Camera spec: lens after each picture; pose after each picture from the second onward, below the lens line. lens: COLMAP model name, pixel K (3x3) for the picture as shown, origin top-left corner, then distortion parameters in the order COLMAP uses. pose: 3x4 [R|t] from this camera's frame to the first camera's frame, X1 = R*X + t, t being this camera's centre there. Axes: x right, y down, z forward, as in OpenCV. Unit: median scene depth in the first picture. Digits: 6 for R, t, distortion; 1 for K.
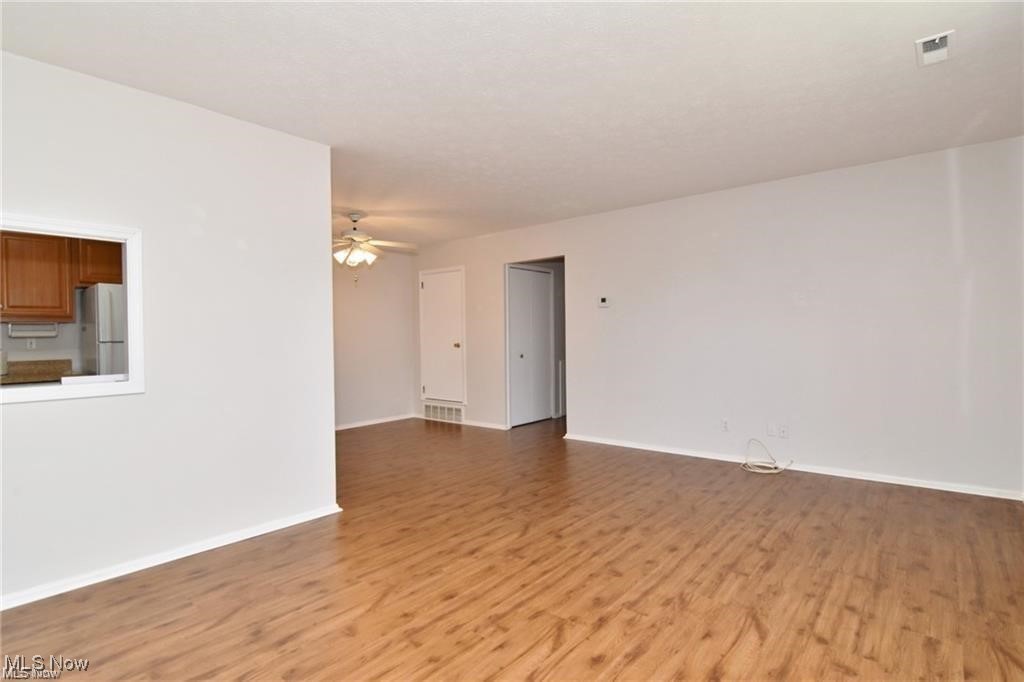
lens RADIAL K [[513.0, 0, 512.0], [0, 513.0, 341.0], [0, 0, 1]] dist [0.000653, -0.014343]
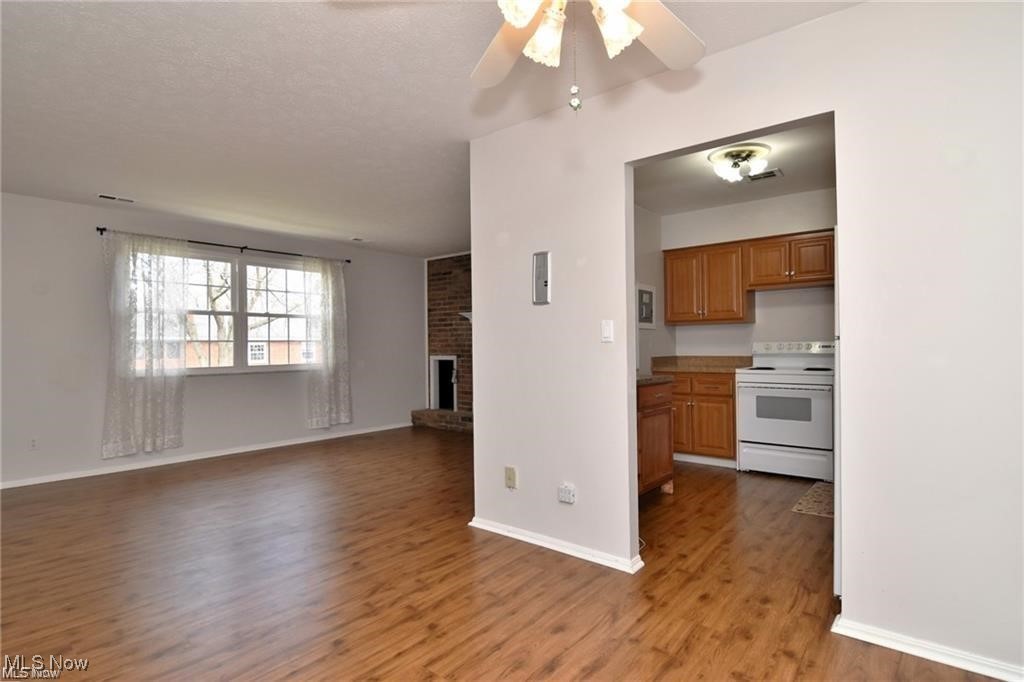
lens RADIAL K [[516.4, 0, 514.3], [0, 516.4, 341.2], [0, 0, 1]] dist [-0.000161, -0.013968]
pose [[-0.999725, 0.023425, -0.001369, -0.470168], [0.023423, 0.999725, 0.001395, -0.005813], [0.001402, 0.001363, -0.999998, 2.170432]]
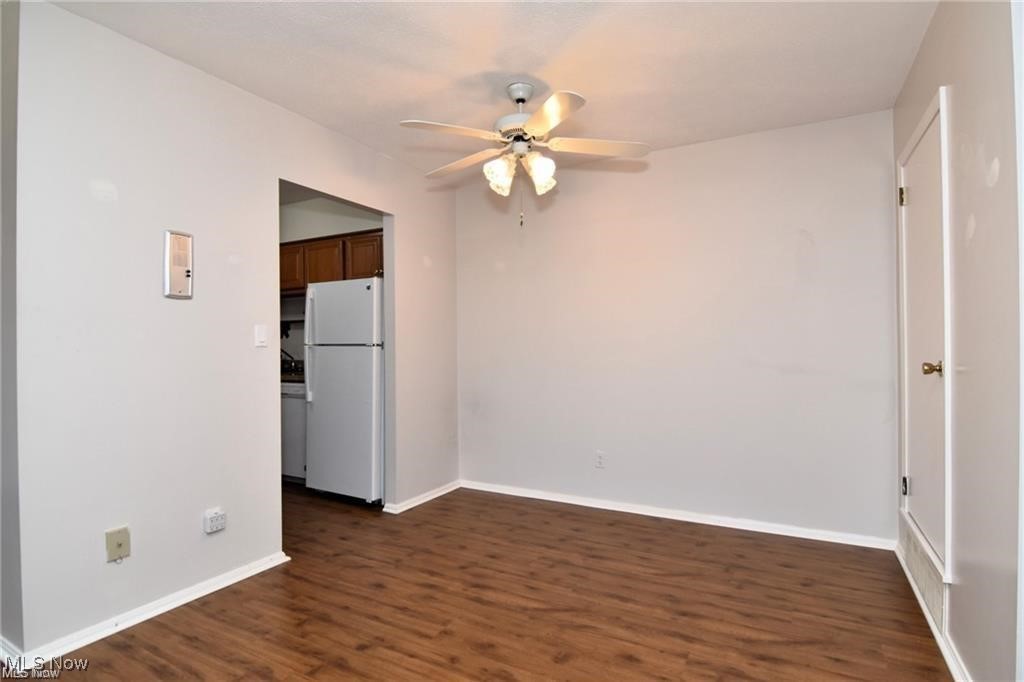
lens RADIAL K [[516.4, 0, 514.3], [0, 516.4, 341.2], [0, 0, 1]] dist [-0.000161, -0.013968]
pose [[0.188273, 0.006948, -0.982092, 0.296933], [-0.006445, 0.999962, 0.005839, -0.017492], [0.982096, 0.005231, 0.188310, 1.563528]]
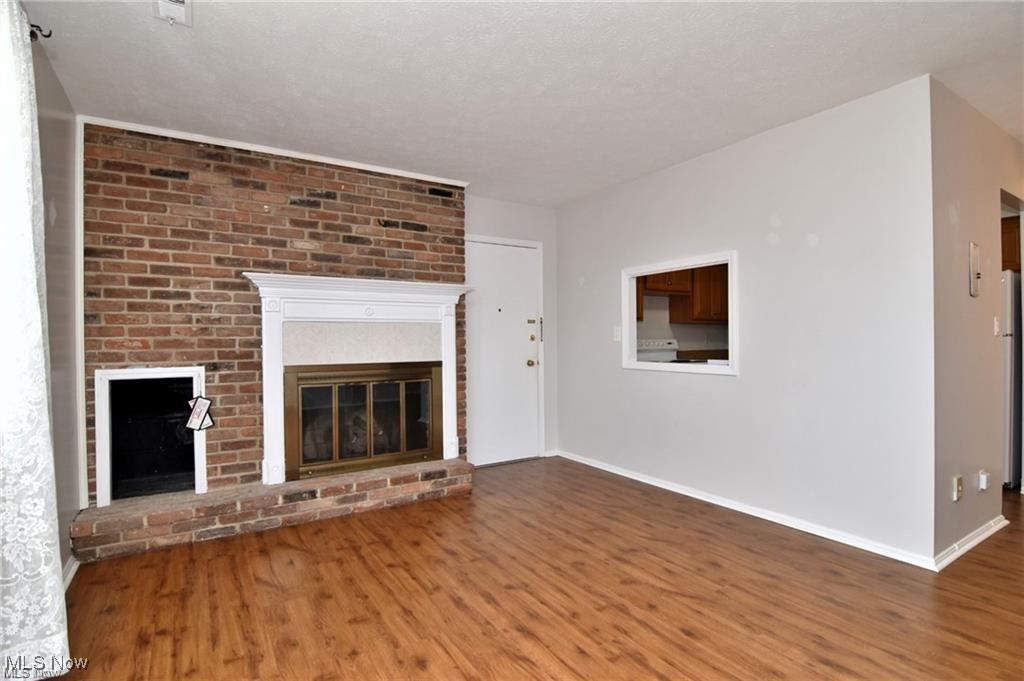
lens RADIAL K [[506.2, 0, 512.0], [0, 506.2, 340.5], [0, 0, 1]] dist [0.001640, -0.013752]
pose [[-0.310371, 0.014767, -0.950501, 0.572365], [0.005219, 0.999891, 0.013831, -0.005861], [0.950601, -0.000668, -0.310415, 0.726097]]
